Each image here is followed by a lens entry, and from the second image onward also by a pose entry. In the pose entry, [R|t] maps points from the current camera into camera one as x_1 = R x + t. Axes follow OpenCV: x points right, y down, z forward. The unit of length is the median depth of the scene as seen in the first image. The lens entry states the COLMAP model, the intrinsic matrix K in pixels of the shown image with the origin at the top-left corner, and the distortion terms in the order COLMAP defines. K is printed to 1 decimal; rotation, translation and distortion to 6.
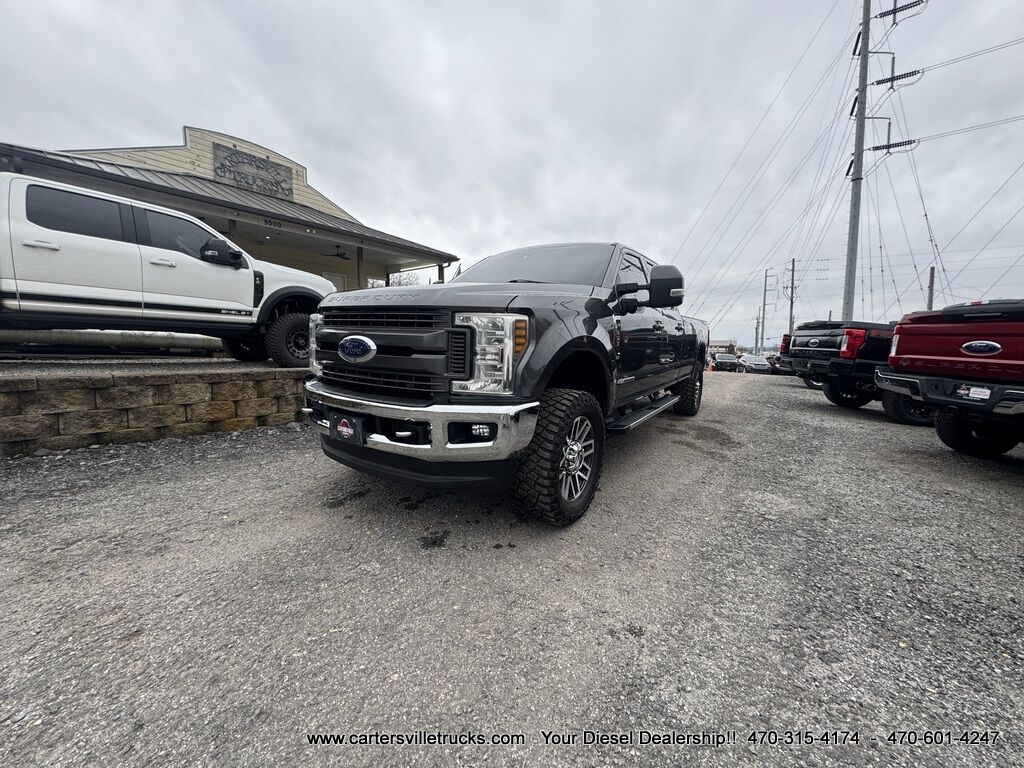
lens RADIAL K [[411.0, 0, 509.2], [0, 411.0, 381.2], [0, 0, 1]] dist [-0.002016, 0.000006]
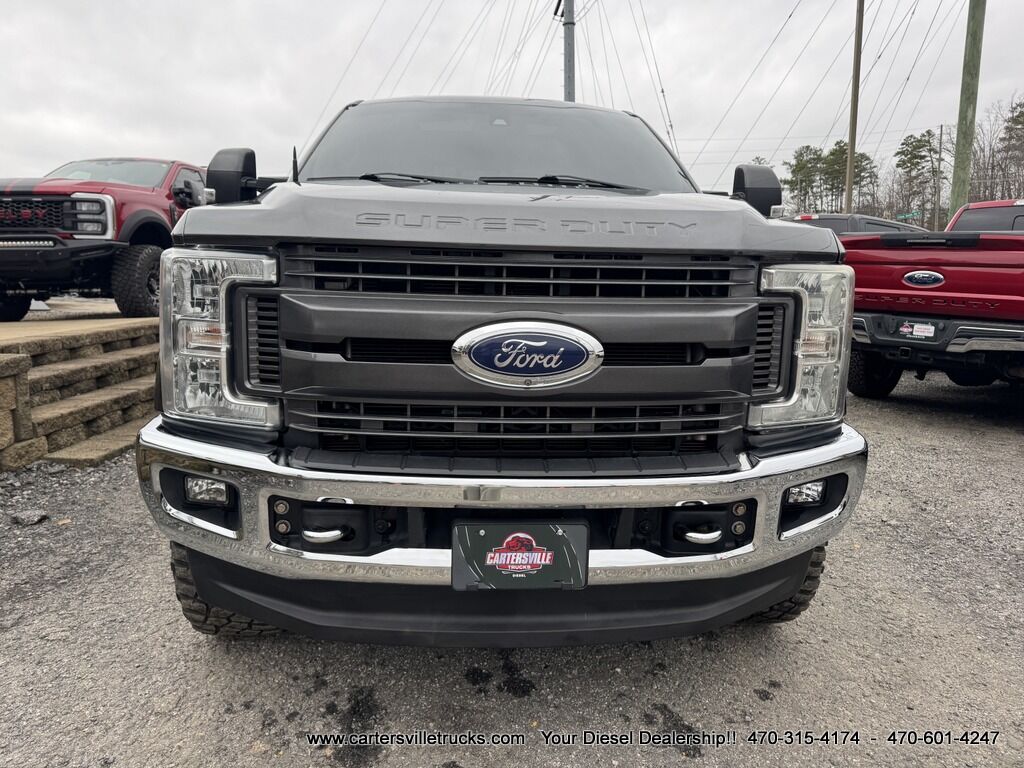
lens RADIAL K [[723.4, 0, 512.8], [0, 723.4, 382.6], [0, 0, 1]] dist [0.077555, -0.100487]
pose [[0.786794, -0.117935, 0.605844, -0.742750], [0.074451, 0.992542, 0.096523, -0.110511], [-0.612709, -0.030838, 0.789706, 0.410572]]
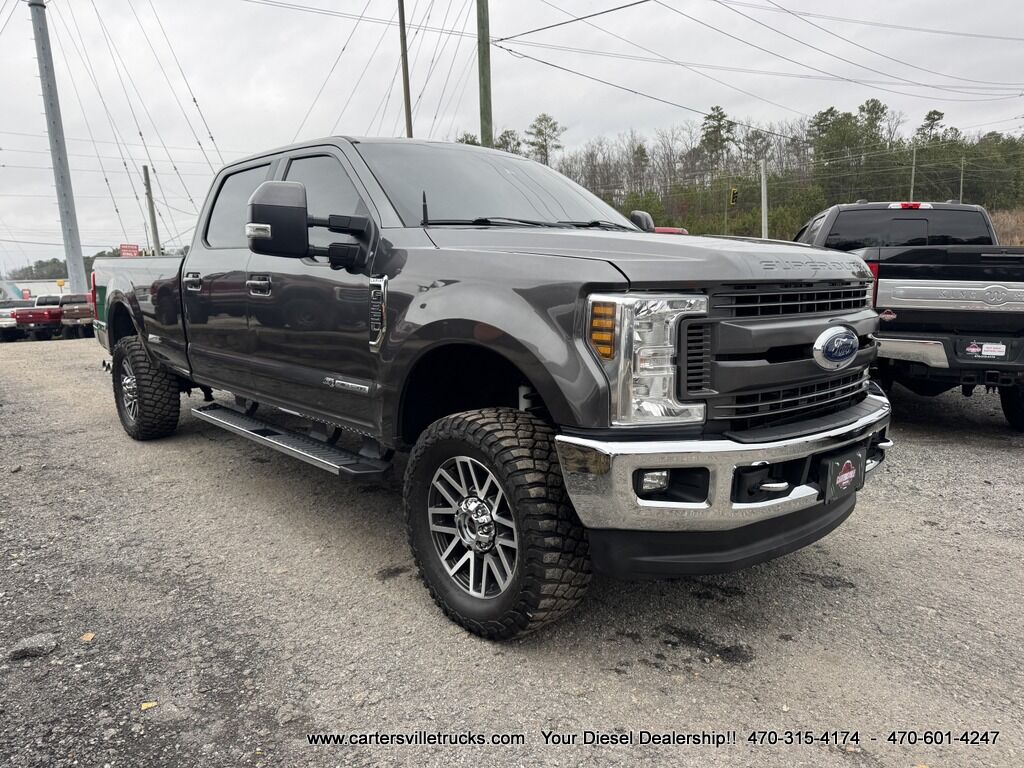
lens RADIAL K [[714.9, 0, 512.0], [0, 714.9, 384.0], [0, 0, 1]] dist [0.083283, -0.097625]
pose [[0.236582, -0.176167, 0.955507, -1.429042], [0.128036, 0.980502, 0.149073, -0.232979], [-0.963138, 0.087071, 0.254525, 1.094661]]
